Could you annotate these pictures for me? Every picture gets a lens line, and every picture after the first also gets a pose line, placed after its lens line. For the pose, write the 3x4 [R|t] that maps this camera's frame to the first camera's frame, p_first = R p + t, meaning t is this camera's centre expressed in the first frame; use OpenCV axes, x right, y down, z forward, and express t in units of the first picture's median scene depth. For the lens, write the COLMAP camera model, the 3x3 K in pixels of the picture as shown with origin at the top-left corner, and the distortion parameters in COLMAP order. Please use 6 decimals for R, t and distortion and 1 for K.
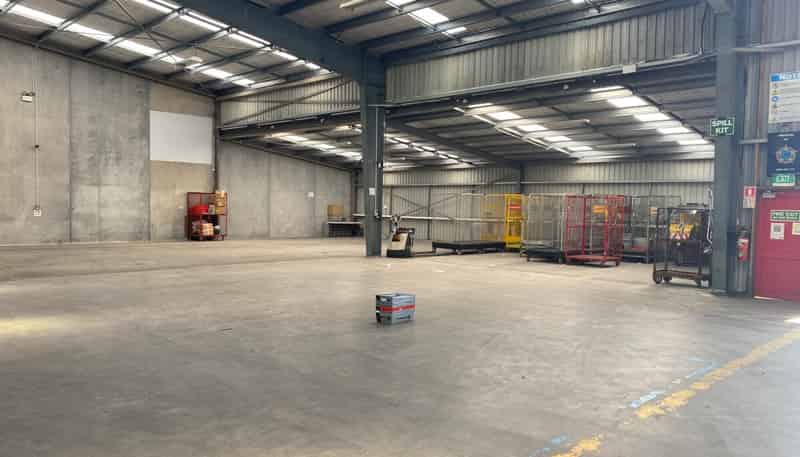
lens RADIAL K [[632.9, 0, 404.2], [0, 632.9, 225.6], [0, 0, 1]] dist [0.067806, -0.085249]
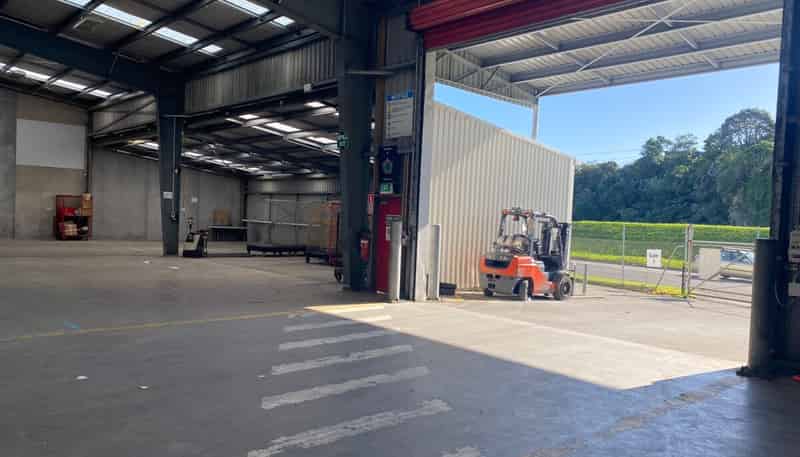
lens RADIAL K [[632.9, 0, 398.6], [0, 632.9, 233.5], [0, 0, 1]] dist [0.067806, -0.085249]
pose [[0.998415, 0.021383, -0.052063, 0.335462], [-0.021703, 0.999749, -0.005590, 0.007225], [0.051930, 0.006711, 0.998628, -0.058334]]
